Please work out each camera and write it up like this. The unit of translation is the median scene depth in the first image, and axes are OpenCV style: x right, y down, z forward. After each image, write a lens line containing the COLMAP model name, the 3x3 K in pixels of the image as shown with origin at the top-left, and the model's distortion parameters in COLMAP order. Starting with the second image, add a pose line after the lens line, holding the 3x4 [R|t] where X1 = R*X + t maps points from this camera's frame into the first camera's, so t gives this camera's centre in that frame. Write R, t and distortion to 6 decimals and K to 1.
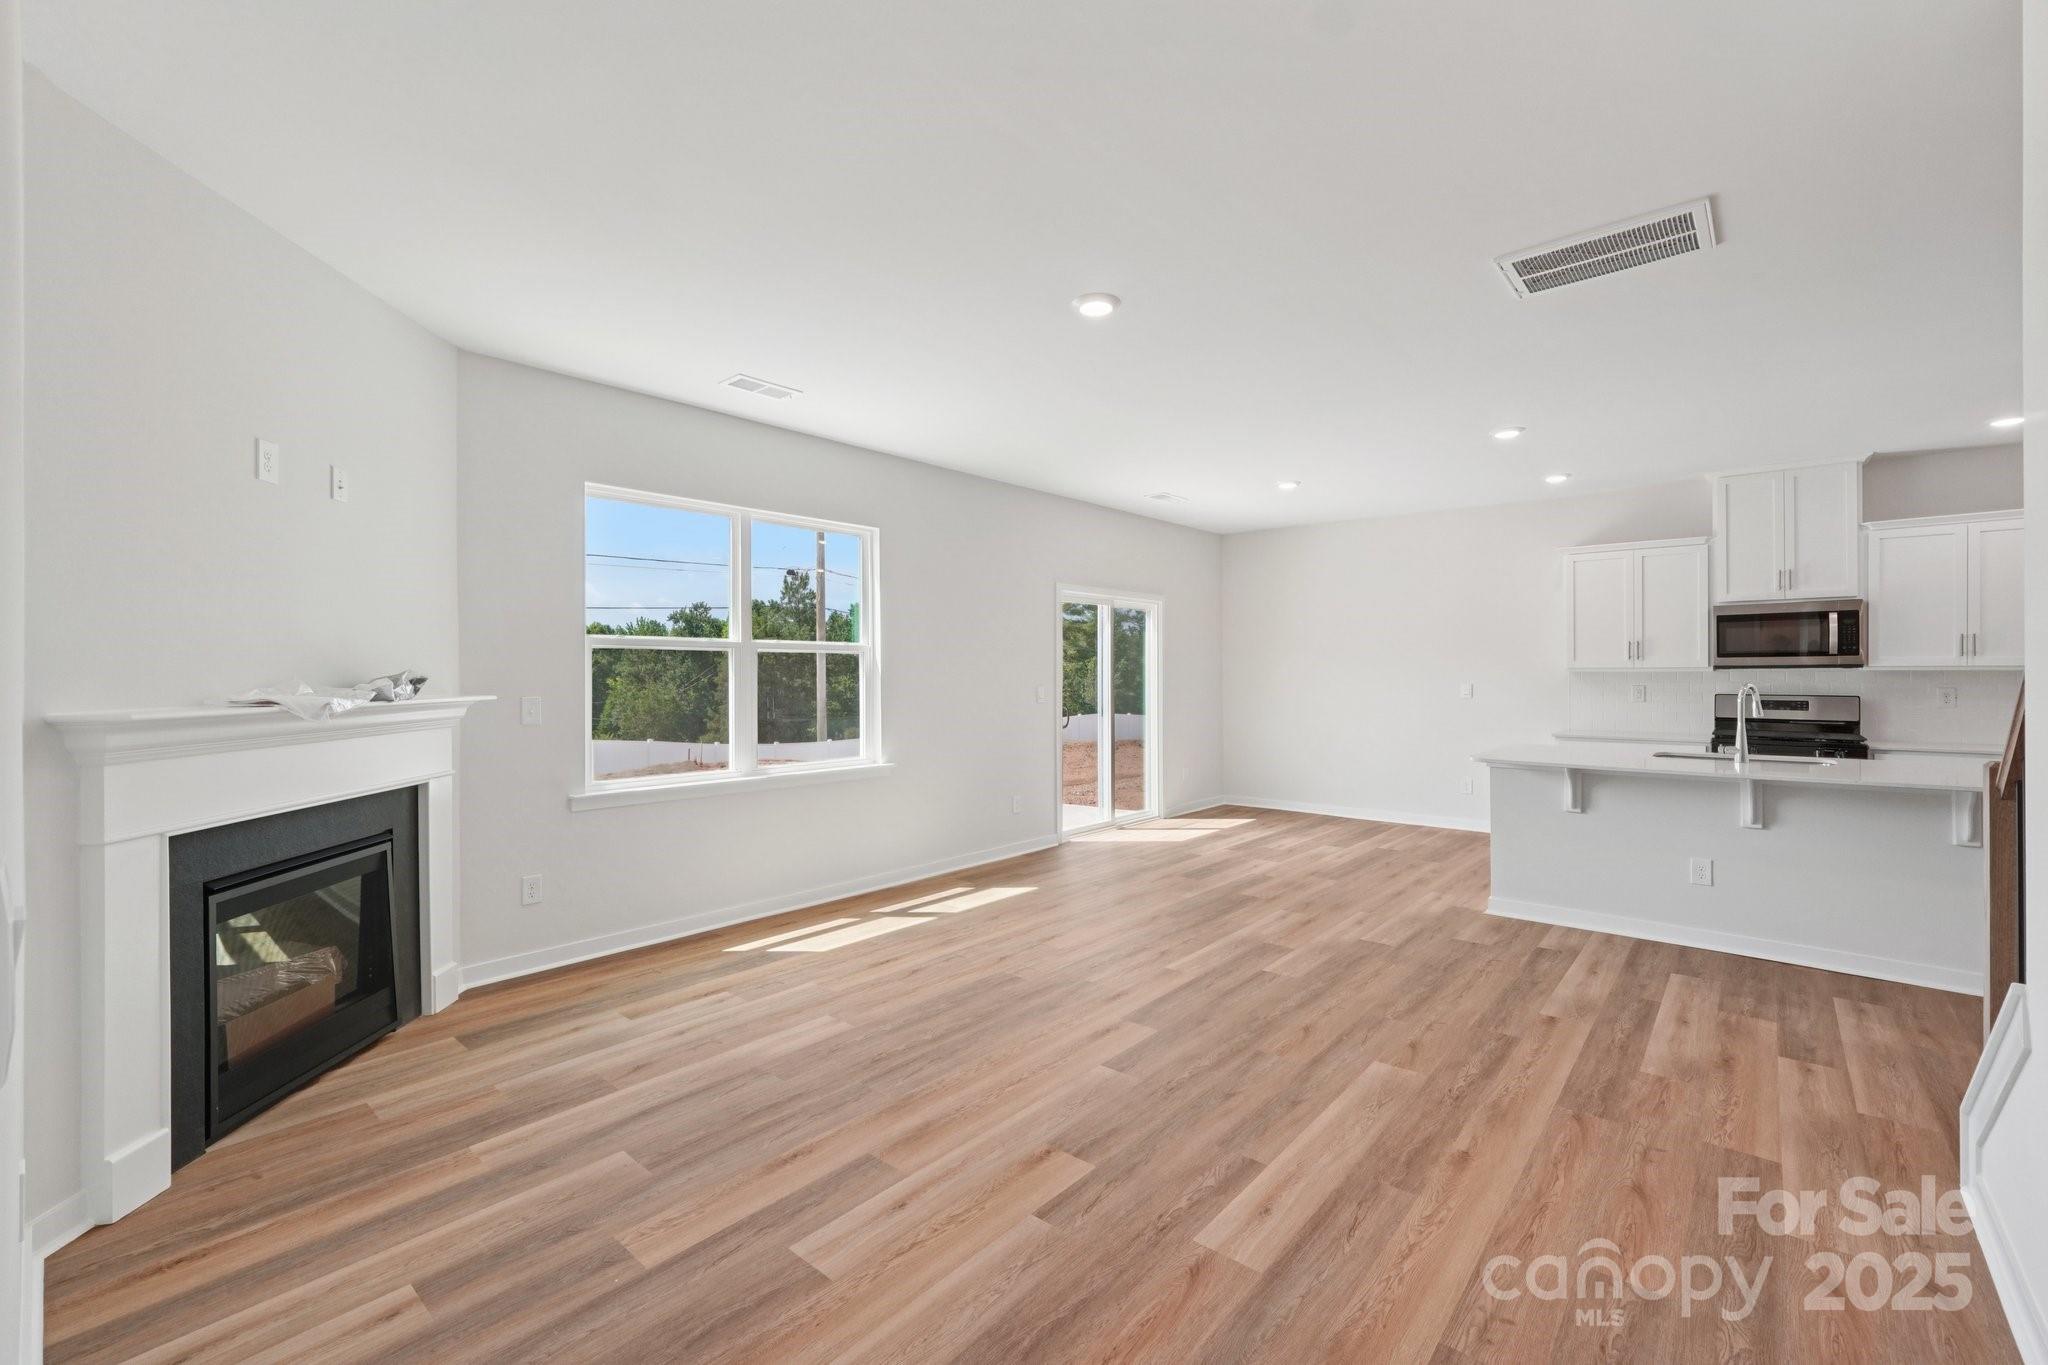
lens RADIAL K [[868.1, 0, 1018.9], [0, 868.1, 664.7], [0, 0, 1]] dist [-0.016922, 0.005801]
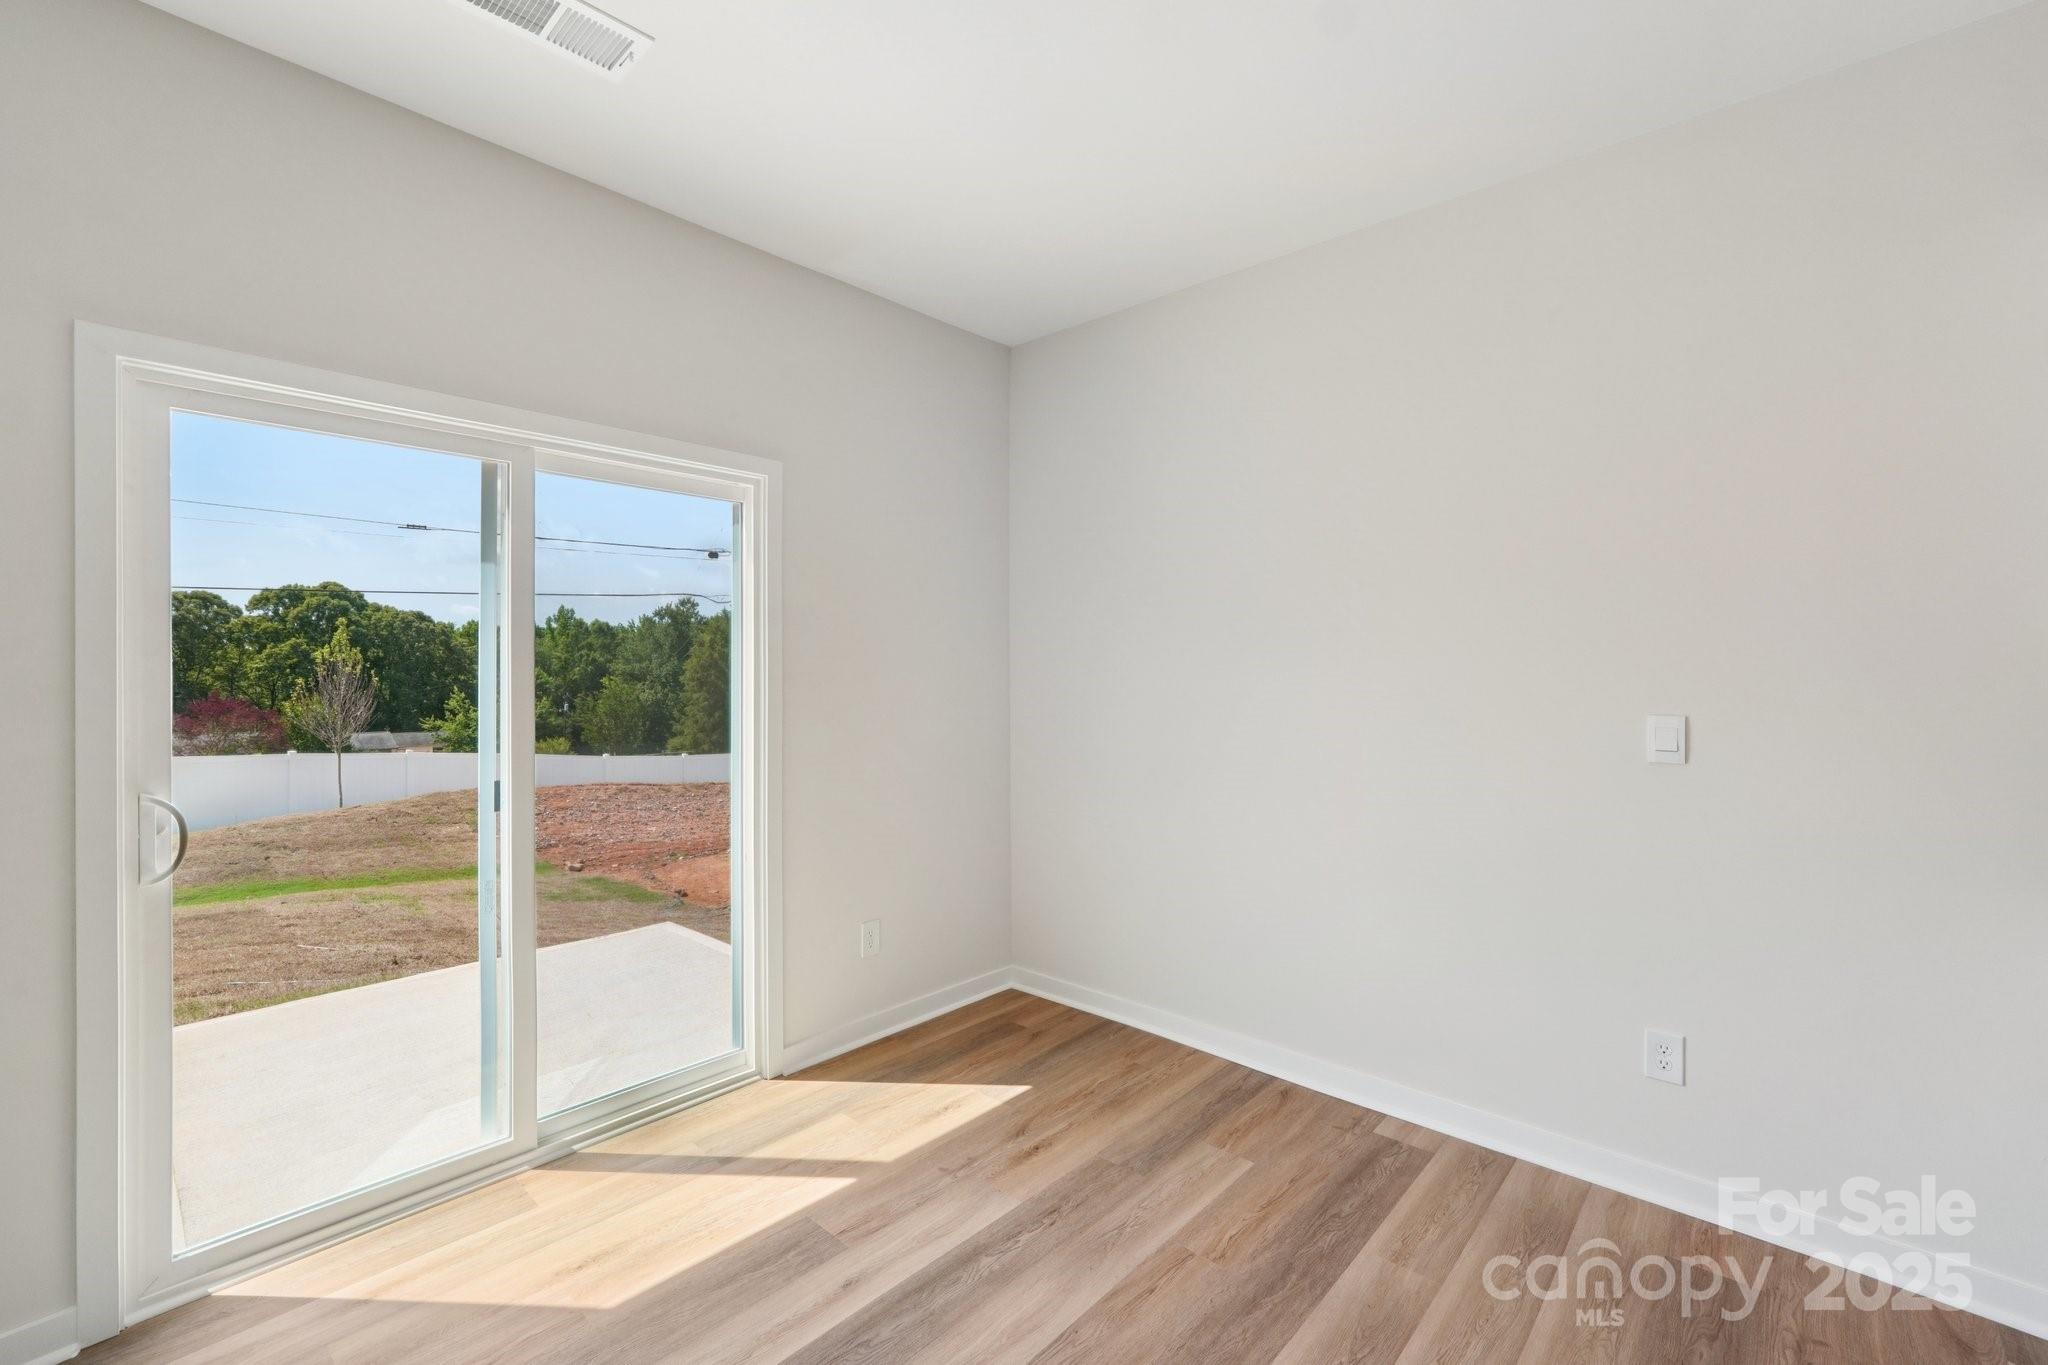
lens RADIAL K [[868.1, 0, 1021.1], [0, 868.1, 672.5], [0, 0, 1]] dist [-0.016922, 0.005801]
pose [[0.999612, 0.002432, -0.027755, 0.403488], [-0.002165, 0.999951, 0.009650, 0.006869], [0.027778, -0.009586, 0.999568, 0.928954]]
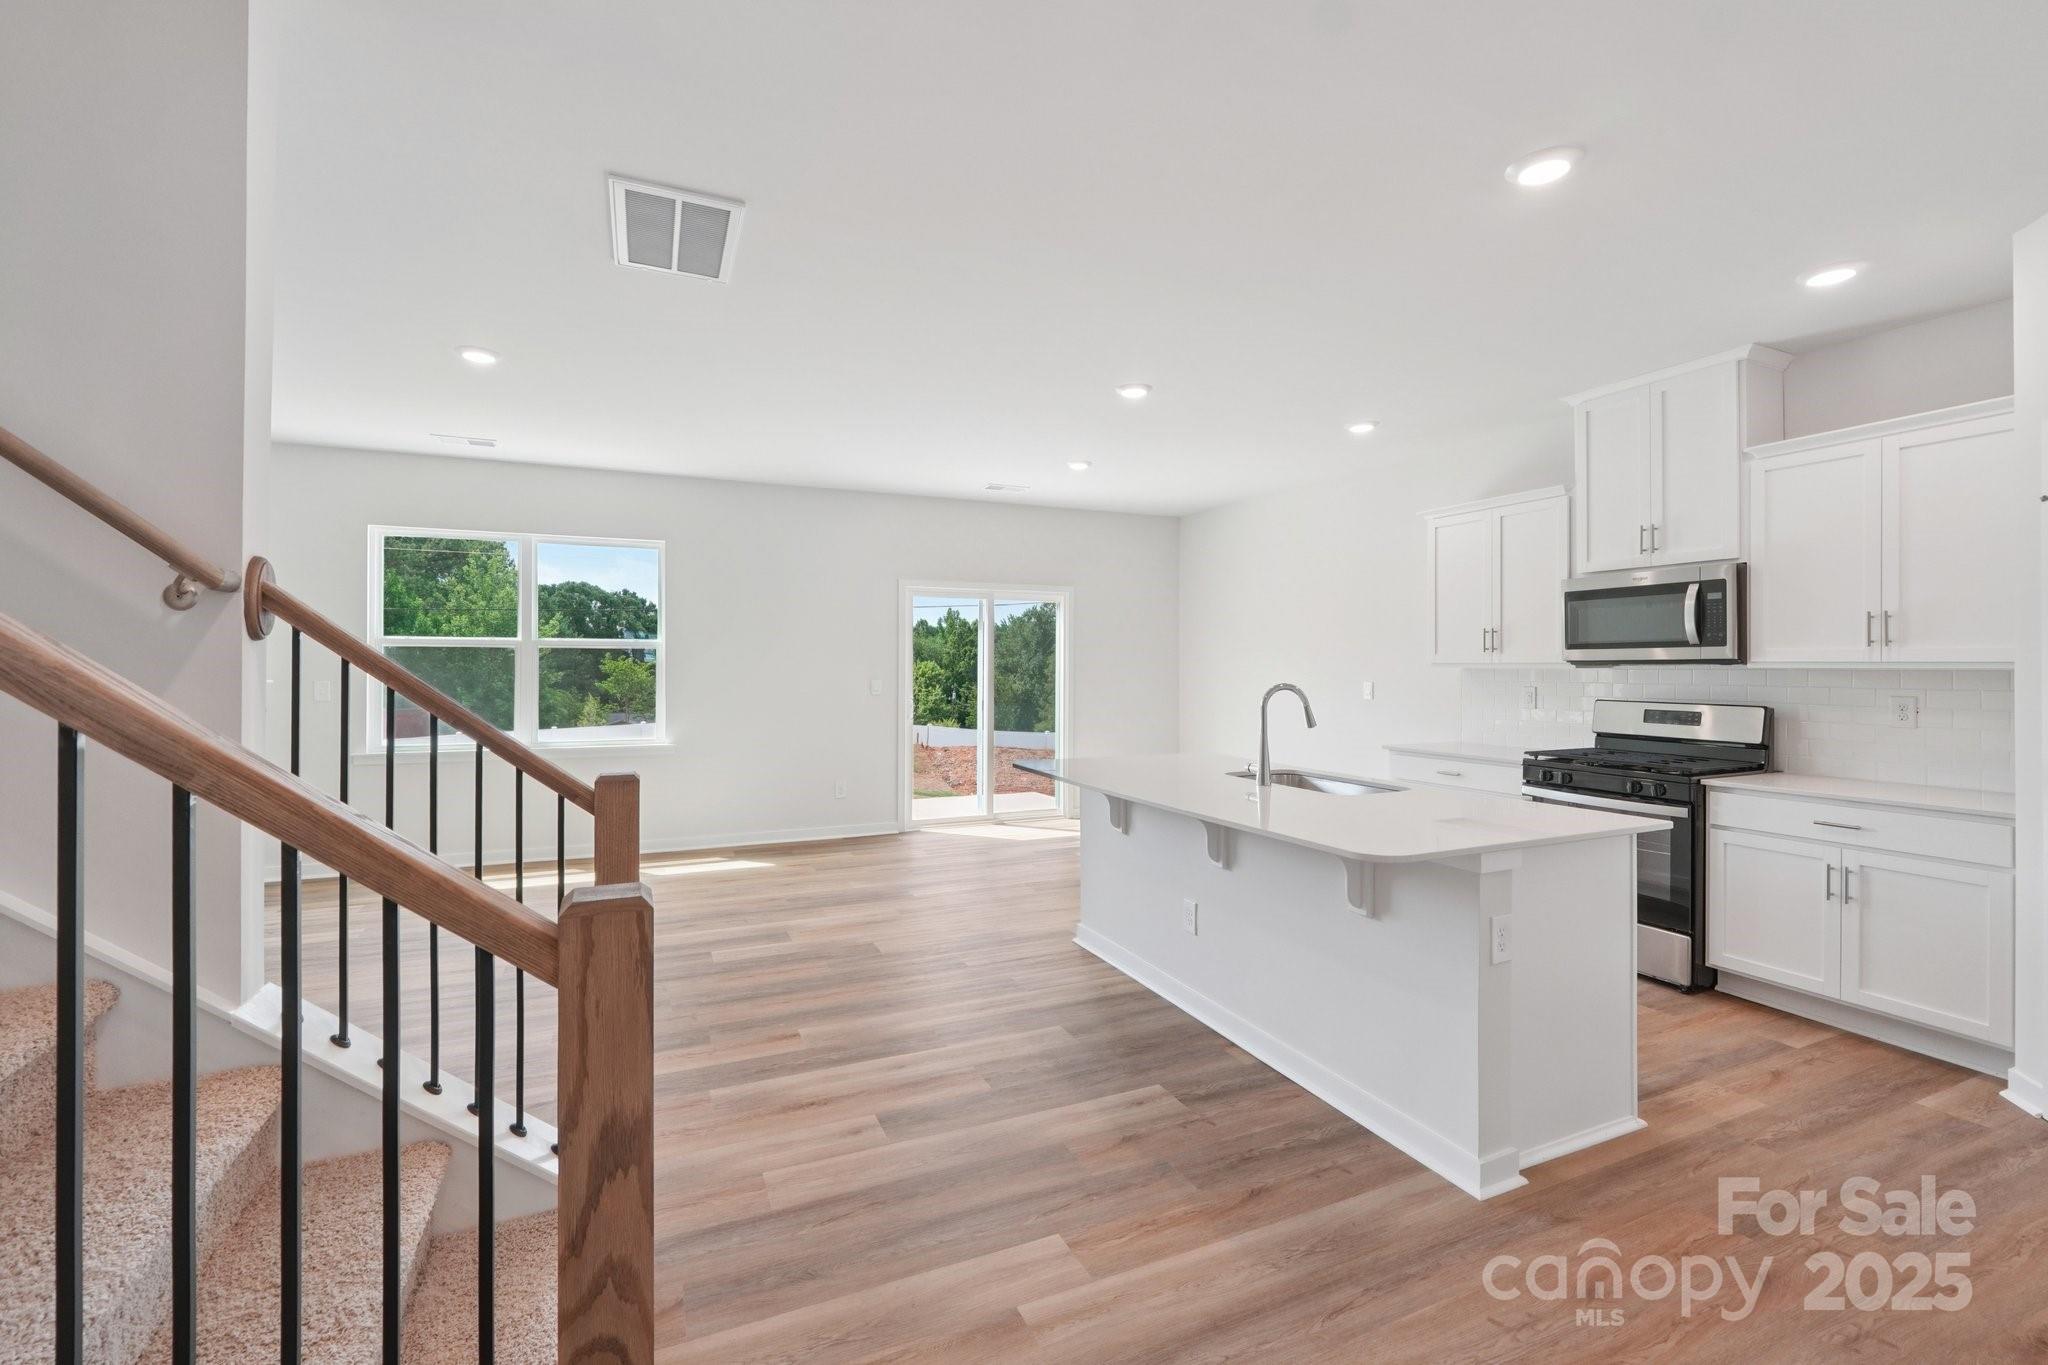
lens RADIAL K [[868.1, 0, 1021.3], [0, 868.1, 663.1], [0, 0, 1]] dist [-0.016922, 0.005801]
pose [[0.908518, 0.002489, -0.417838, 0.749064], [0.000205, 0.999979, 0.006402, -0.001758], [0.417845, -0.005902, 0.908499, 0.149082]]
